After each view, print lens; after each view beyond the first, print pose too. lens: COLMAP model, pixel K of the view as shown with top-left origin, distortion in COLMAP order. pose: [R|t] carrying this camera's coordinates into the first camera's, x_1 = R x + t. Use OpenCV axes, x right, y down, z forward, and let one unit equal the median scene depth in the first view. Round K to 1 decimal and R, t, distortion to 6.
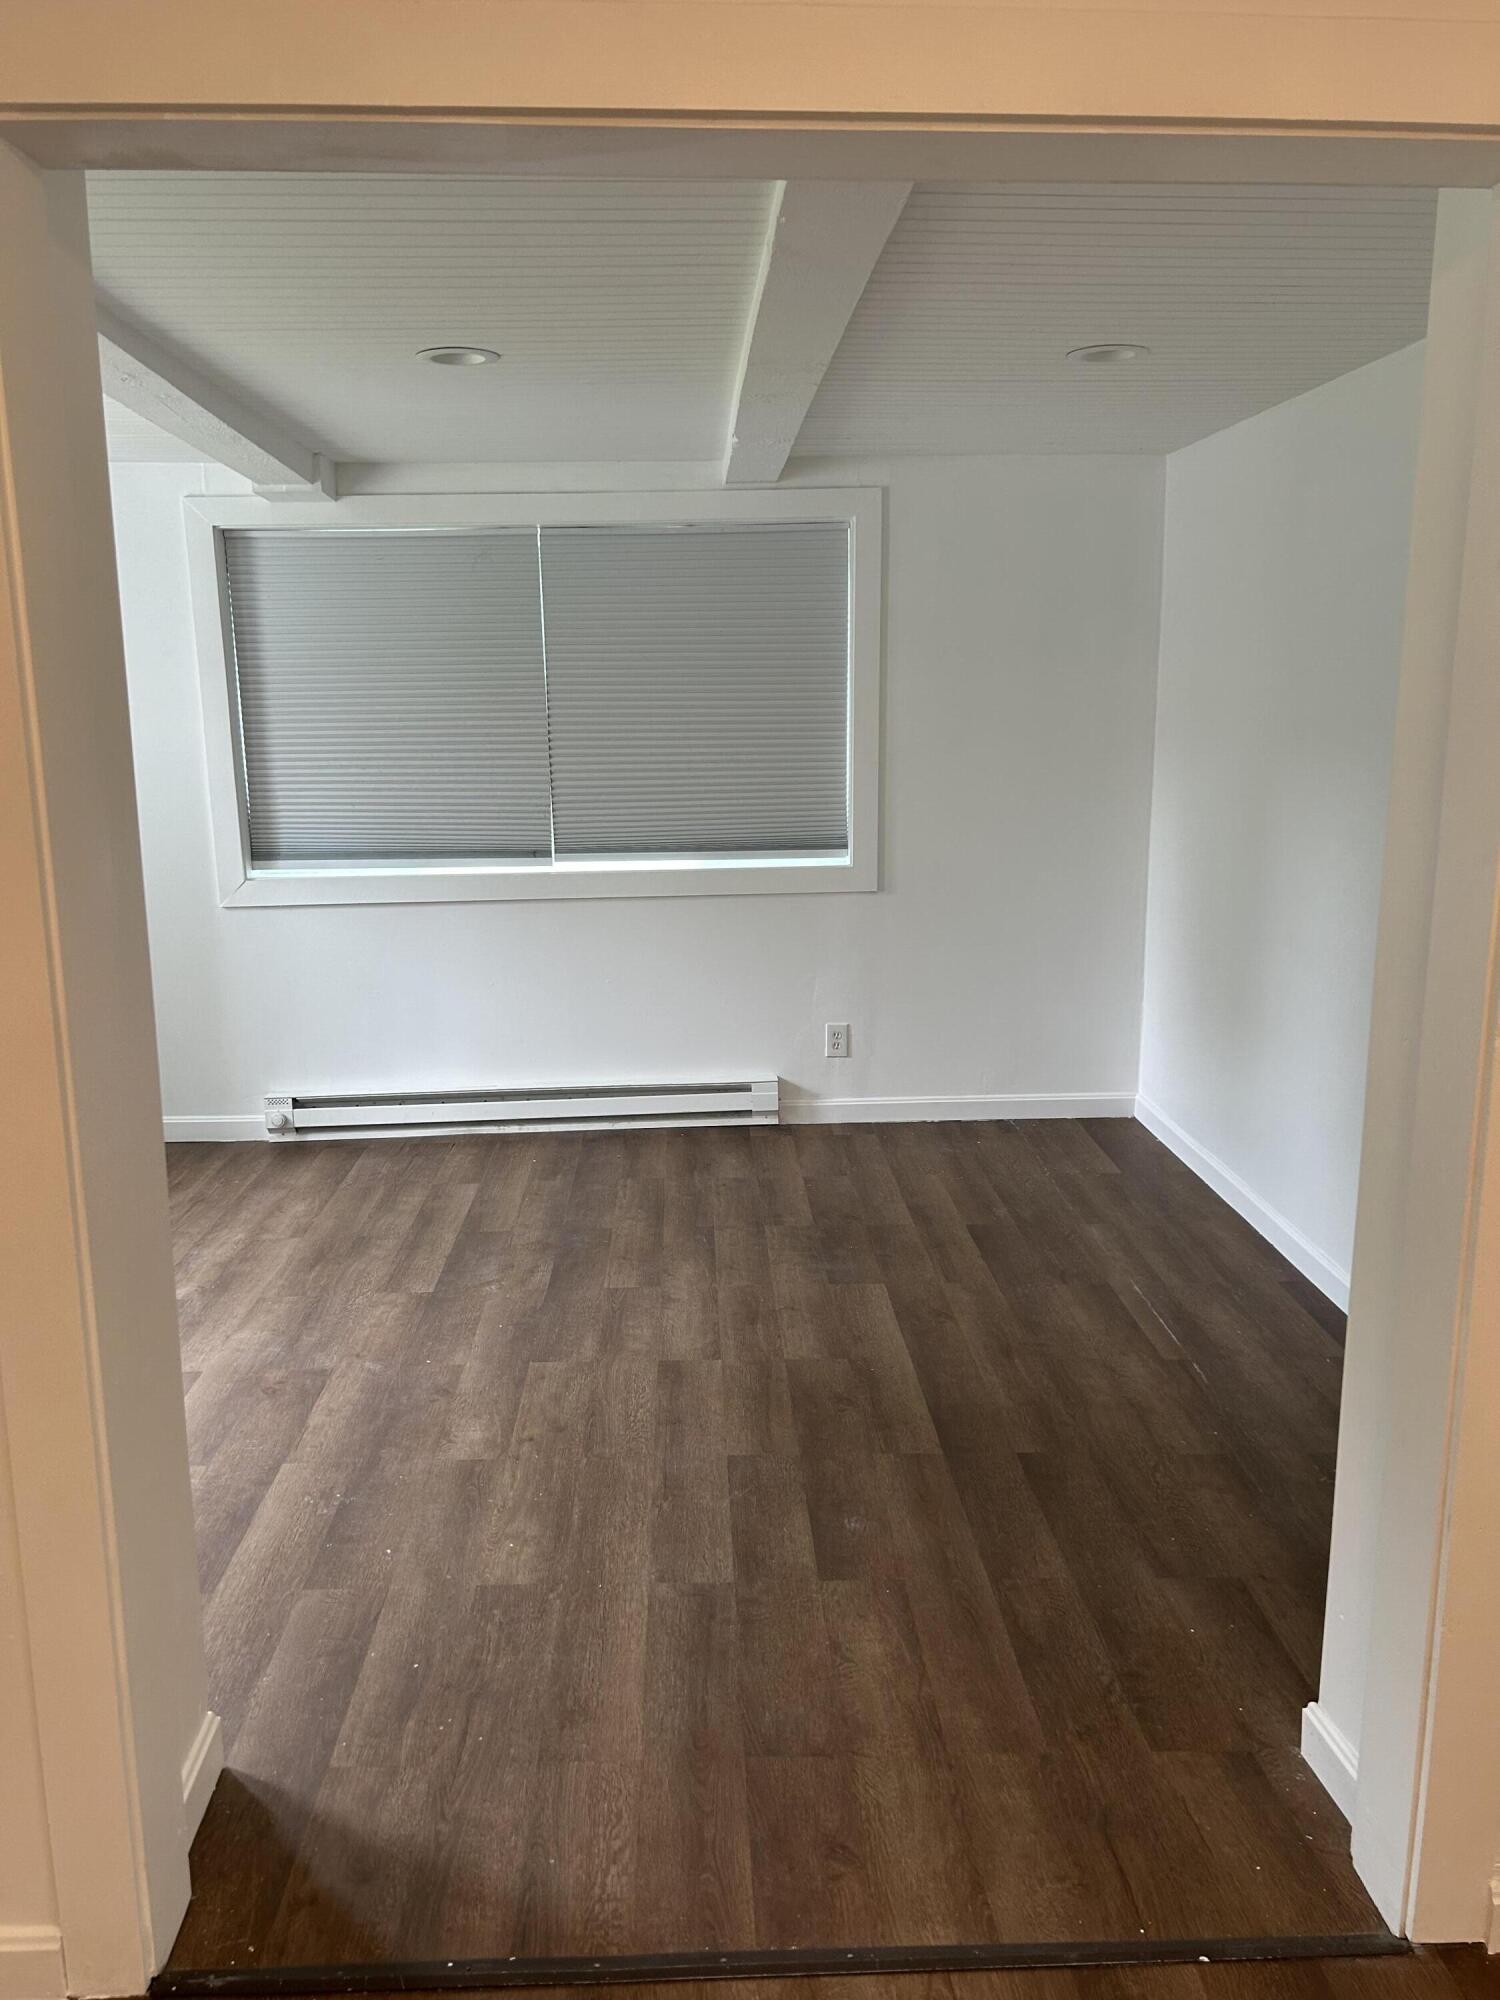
lens RADIAL K [[1502.7, 0, 774.1], [0, 1502.7, 1049.8], [0, 0, 1]] dist [0.071980, -0.089938]
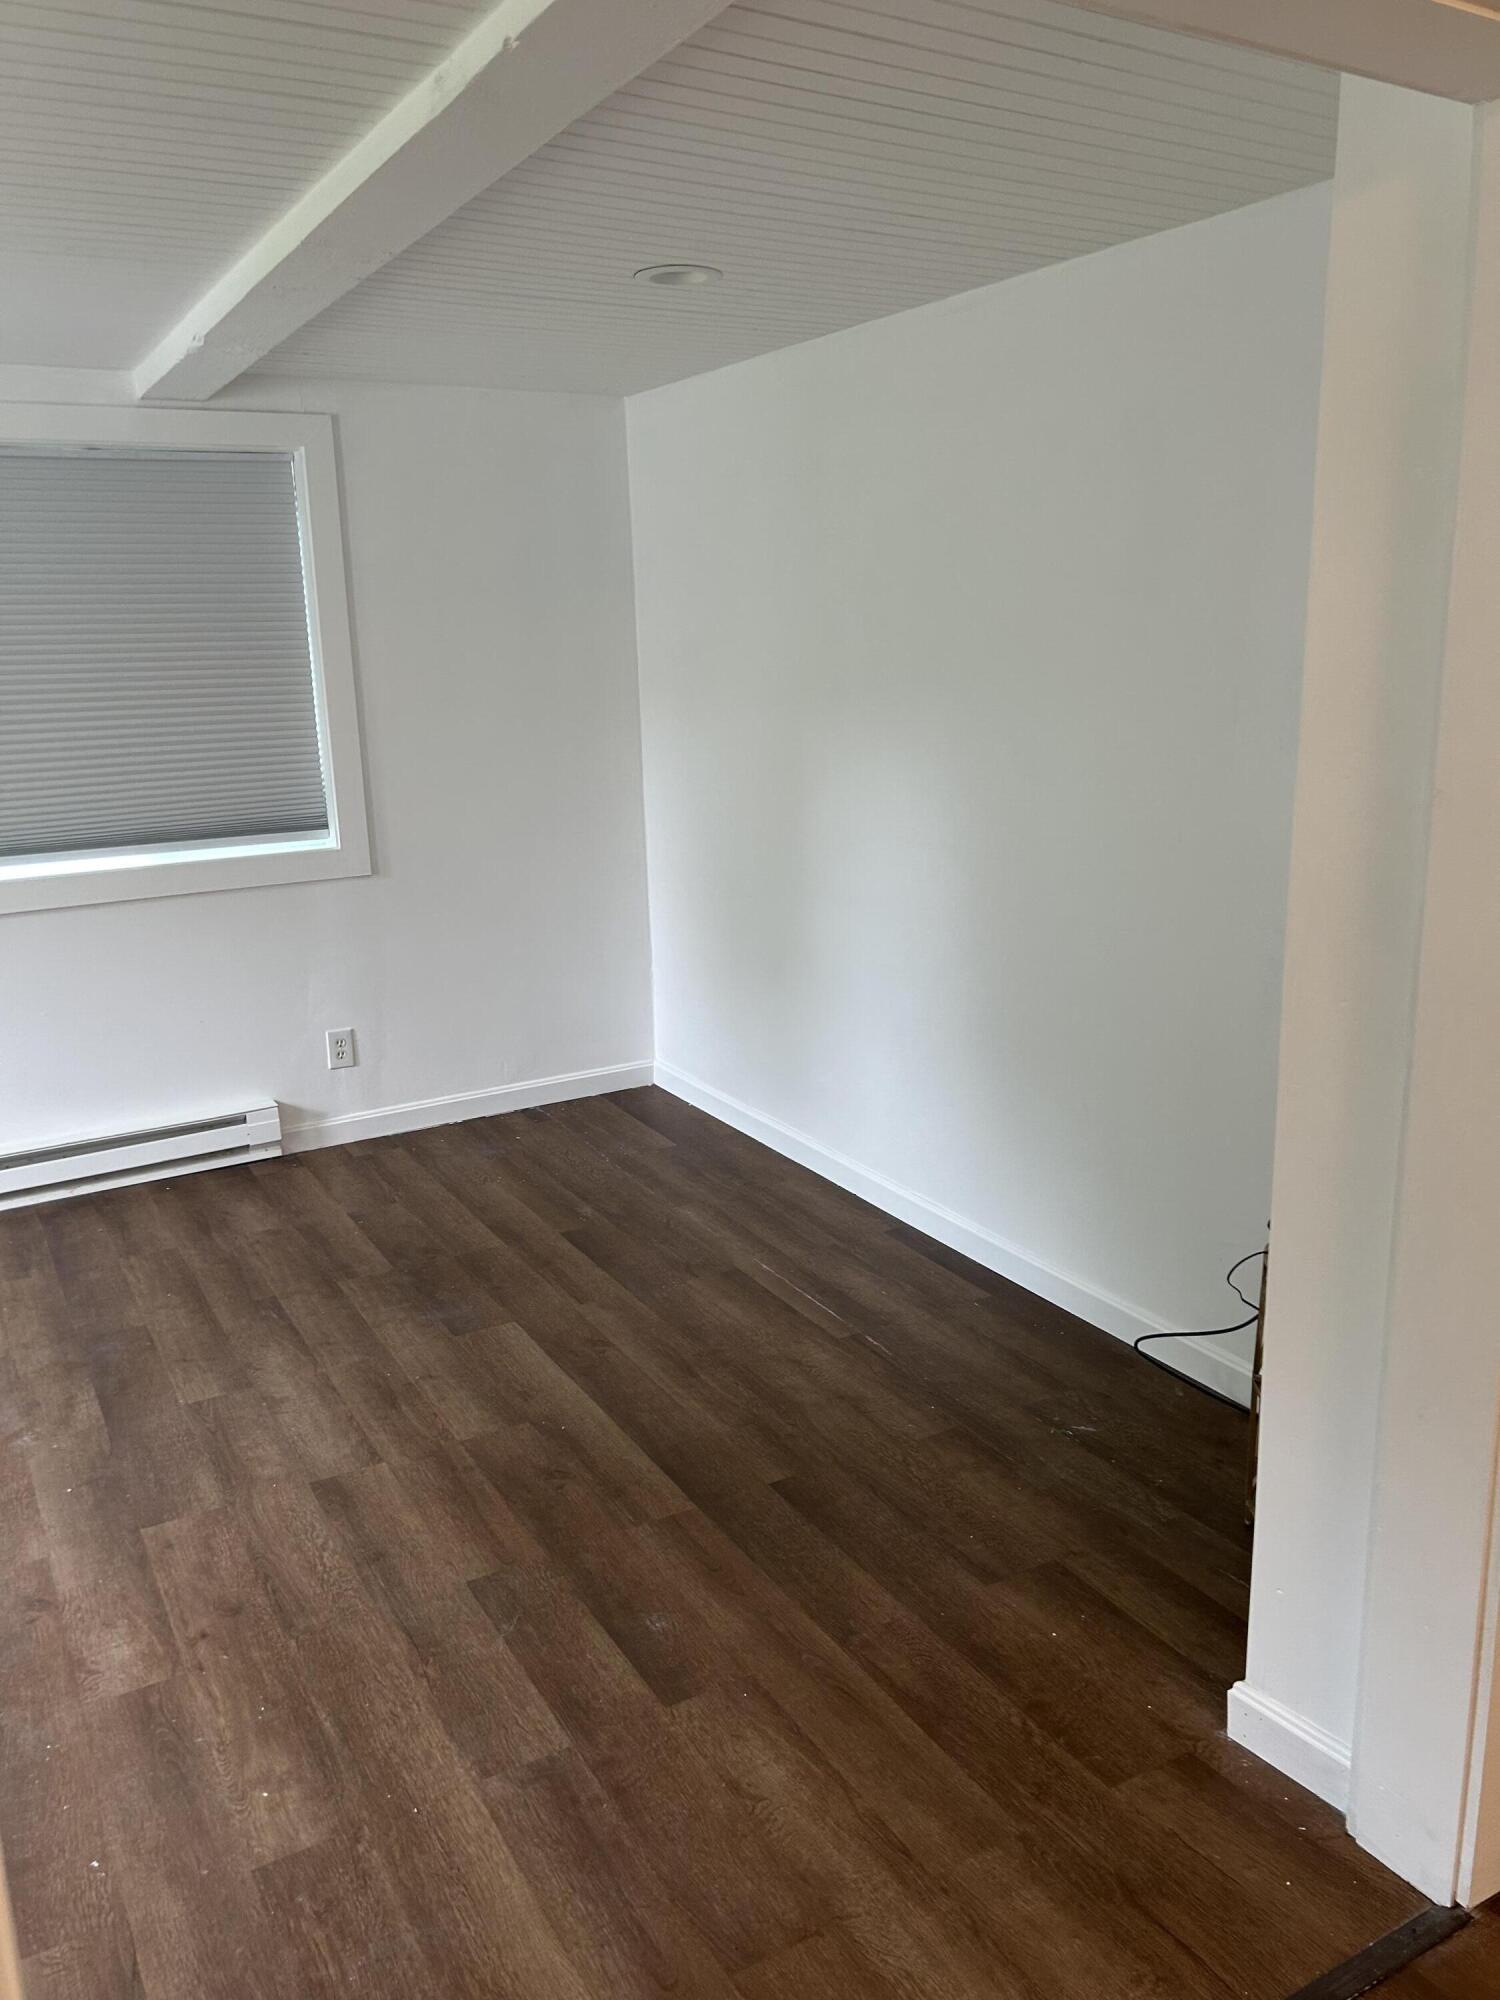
lens RADIAL K [[1502.7, 0, 745.4], [0, 1502.7, 1008.8], [0, 0, 1]] dist [0.071980, -0.089938]
pose [[0.893885, -0.125377, 0.430407, -0.161867], [0.124557, 0.991752, 0.030211, -0.034968], [-0.430645, 0.026605, 0.902129, 0.142485]]
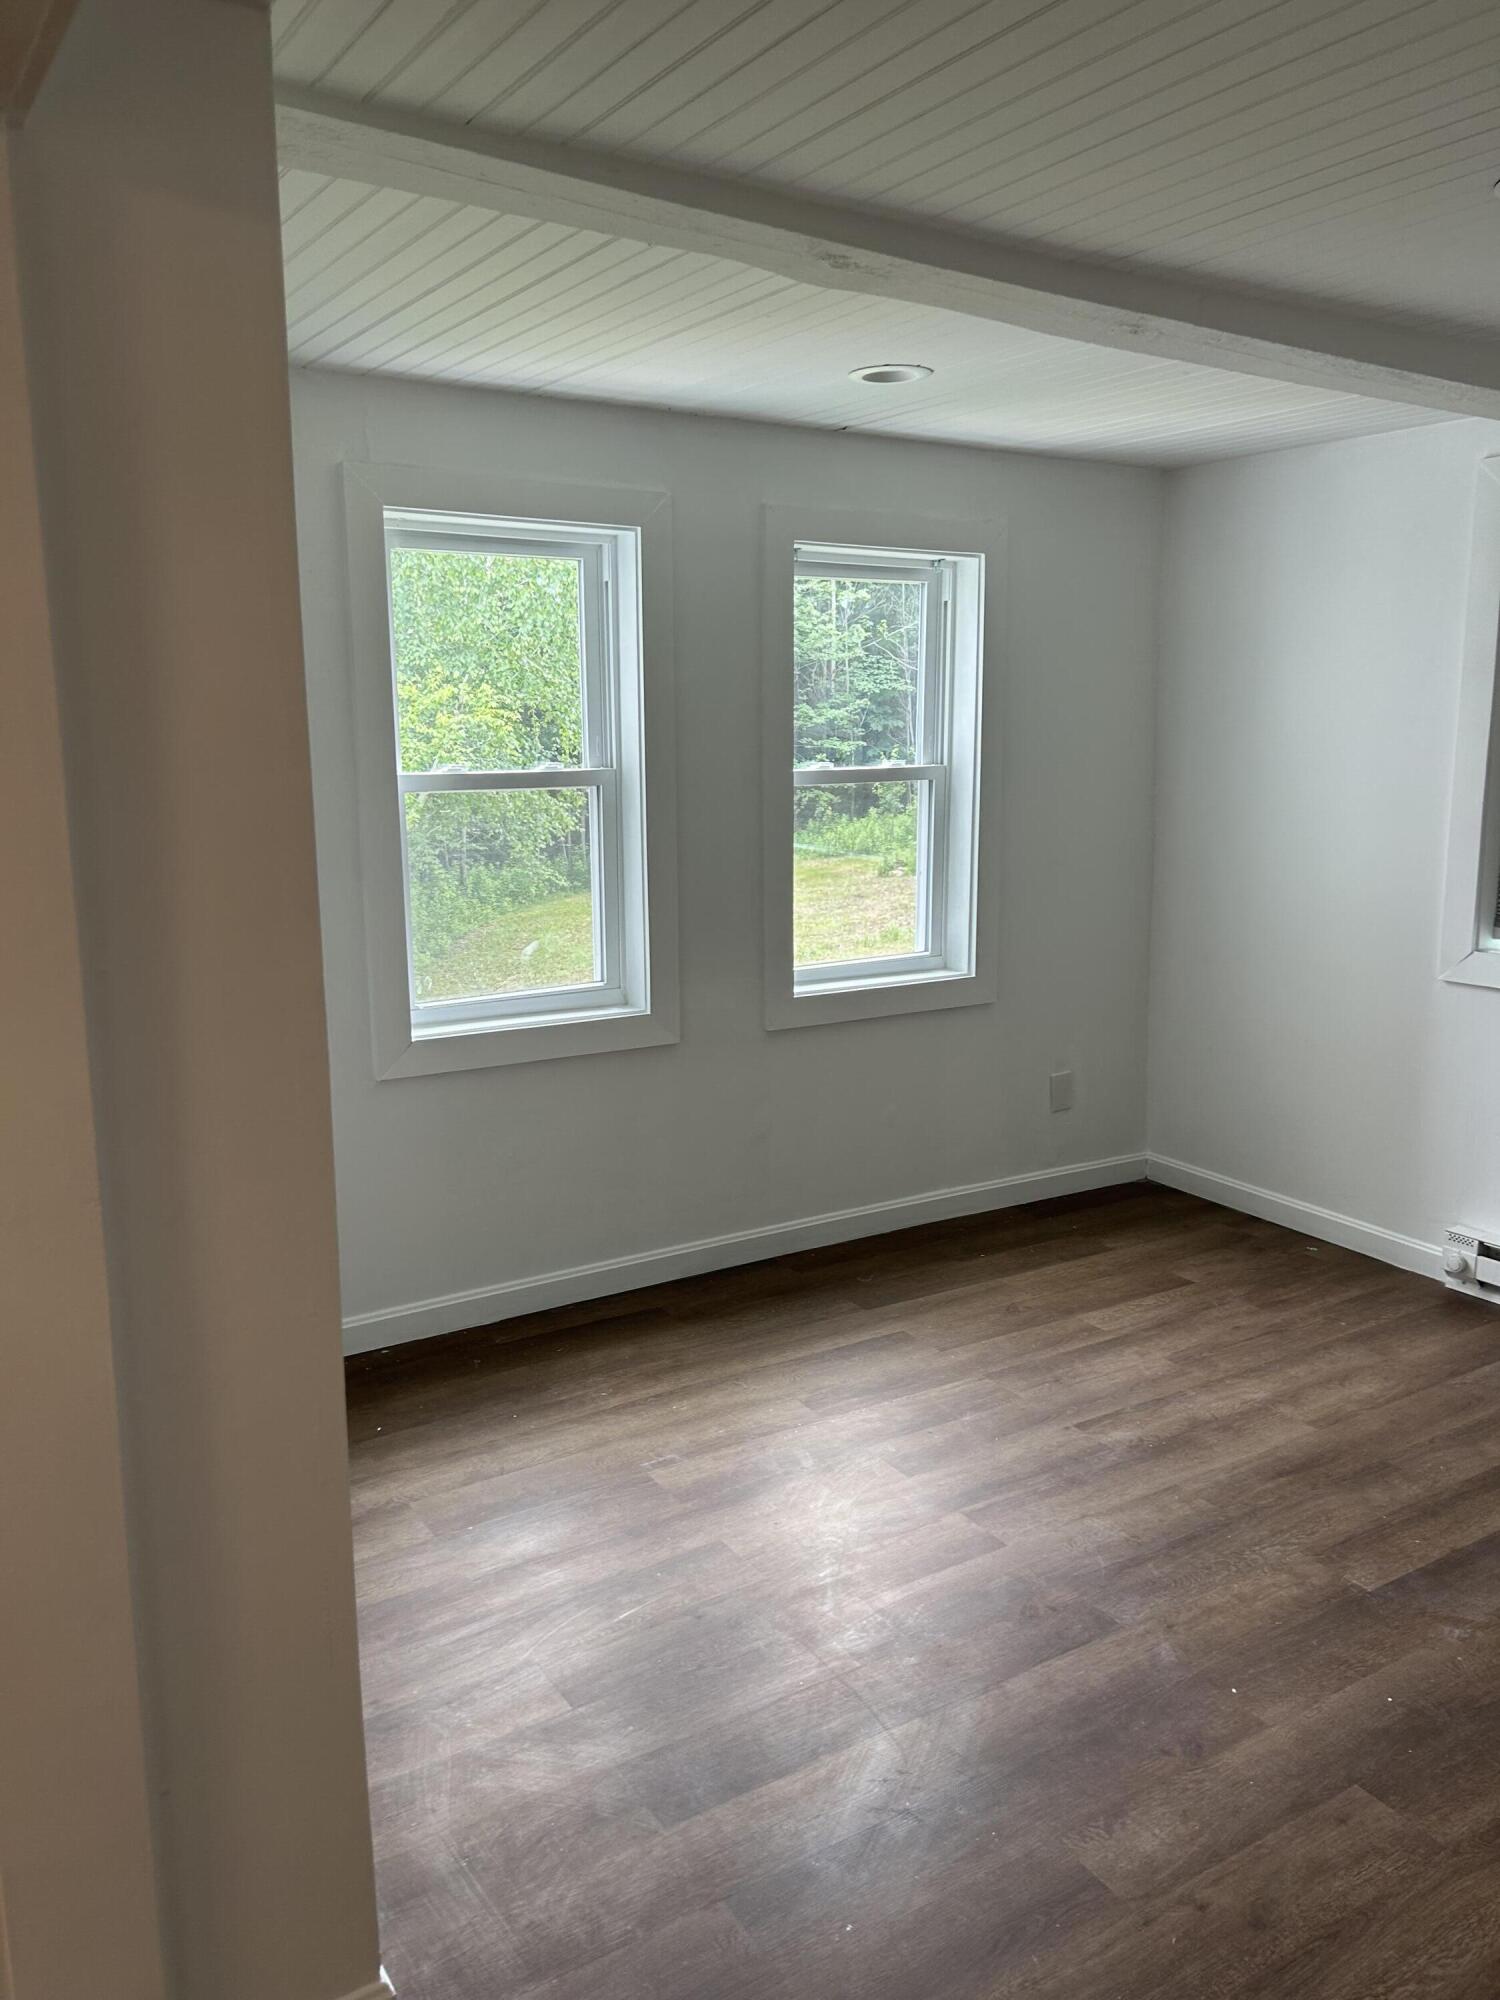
lens RADIAL K [[1502.7, 0, 727.6], [0, 1502.7, 1035.6], [0, 0, 1]] dist [0.071980, -0.089938]
pose [[0.474993, 0.193389, -0.858477, 0.172554], [-0.196416, 0.974241, 0.110791, -0.100384], [0.857789, 0.115993, 0.500743, 0.366542]]
